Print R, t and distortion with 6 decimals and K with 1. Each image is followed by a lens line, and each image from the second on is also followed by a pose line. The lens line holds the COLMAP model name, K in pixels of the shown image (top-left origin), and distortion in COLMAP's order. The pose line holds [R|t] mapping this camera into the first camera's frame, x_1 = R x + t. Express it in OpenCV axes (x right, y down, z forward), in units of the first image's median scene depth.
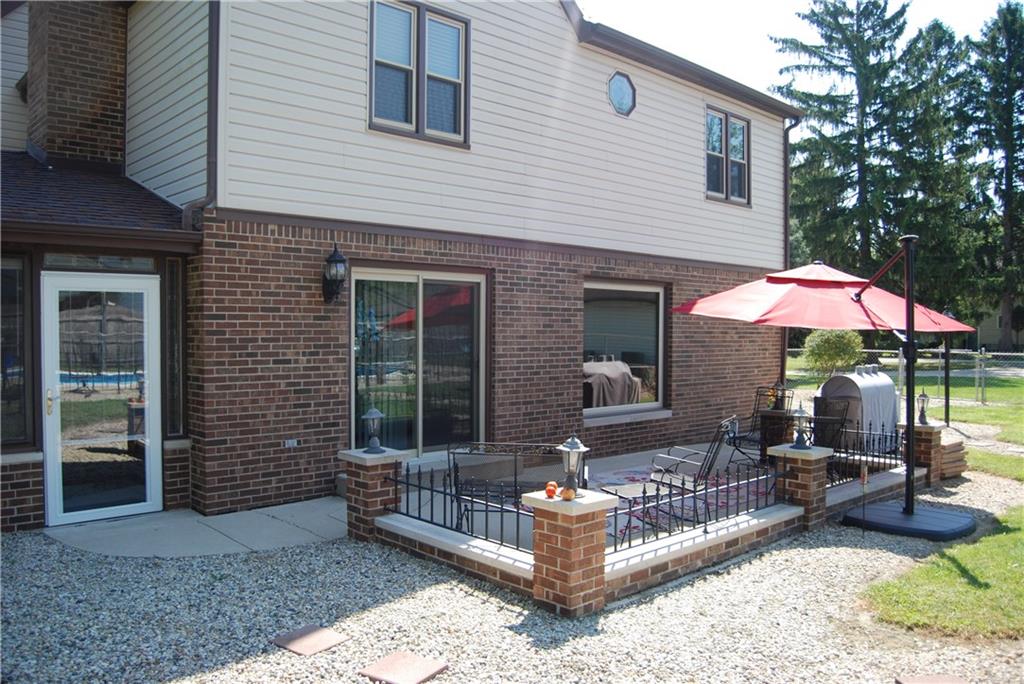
lens RADIAL K [[809.4, 0, 511.9], [0, 809.4, 340.0], [0, 0, 1]] dist [-0.086700, 0.026114]
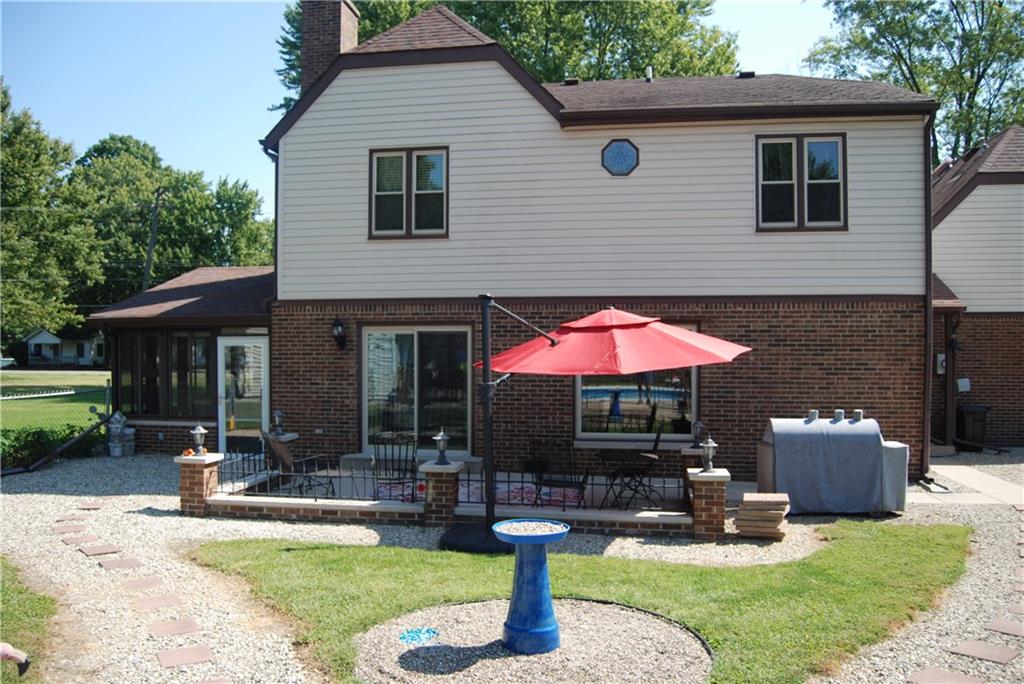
lens RADIAL K [[809.4, 0, 511.6], [0, 809.4, 345.8], [0, 0, 1]] dist [-0.086700, 0.026114]
pose [[0.607297, -0.005610, -0.794455, 1.272668], [-0.008055, 0.999880, -0.013218, -0.033437], [0.794434, 0.014427, 0.607180, 0.258659]]
